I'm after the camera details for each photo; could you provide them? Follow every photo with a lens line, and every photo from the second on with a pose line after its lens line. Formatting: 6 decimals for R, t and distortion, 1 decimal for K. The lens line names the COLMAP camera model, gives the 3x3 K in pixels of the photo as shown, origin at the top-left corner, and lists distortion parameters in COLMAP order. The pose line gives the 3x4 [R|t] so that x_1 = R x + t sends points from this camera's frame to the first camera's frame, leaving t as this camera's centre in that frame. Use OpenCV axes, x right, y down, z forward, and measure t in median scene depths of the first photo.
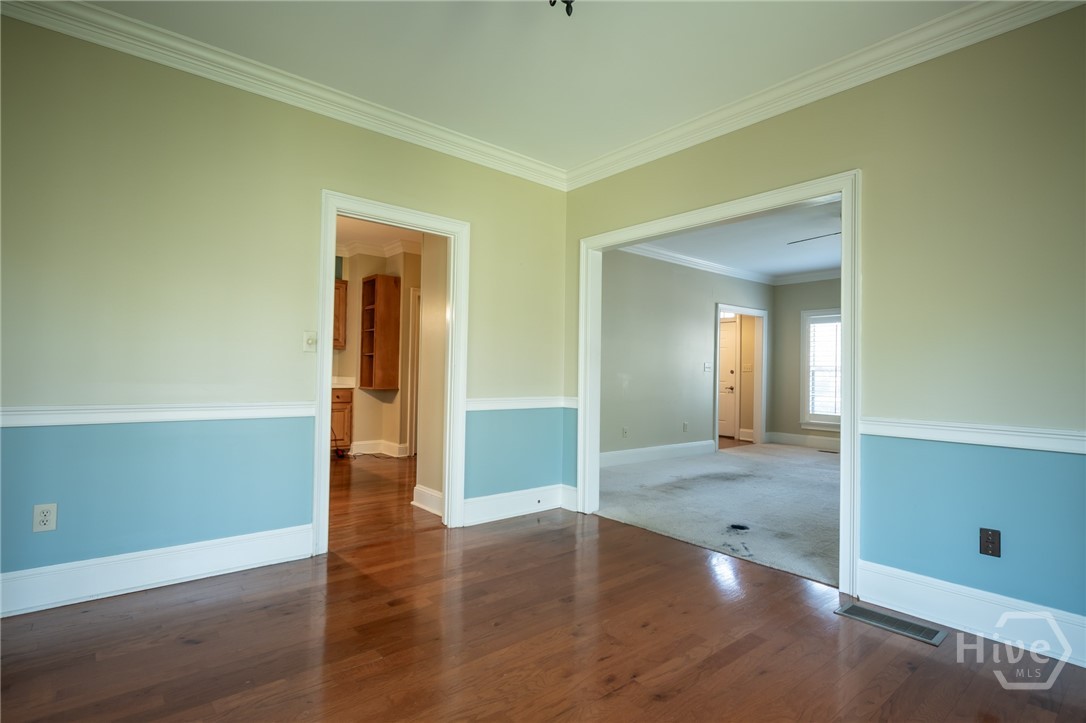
lens RADIAL K [[543.6, 0, 543.1], [0, 543.6, 367.5], [0, 0, 1]] dist [0.001930, 0.000064]
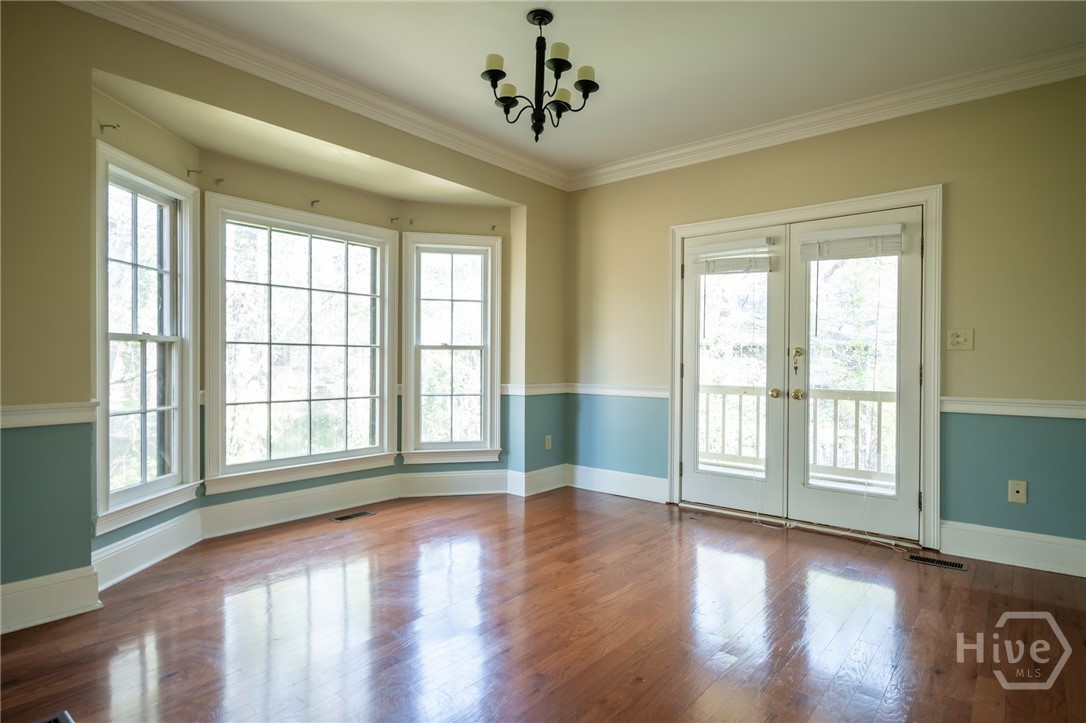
lens RADIAL K [[585.6, 0, 541.0], [0, 585.6, 362.3], [0, 0, 1]] dist [0.010535, -0.001982]
pose [[-0.985022, -0.021708, -0.171059, 0.198822], [-0.019114, 0.999676, -0.016797, 0.021090], [0.171369, -0.013276, -0.985118, 1.692555]]
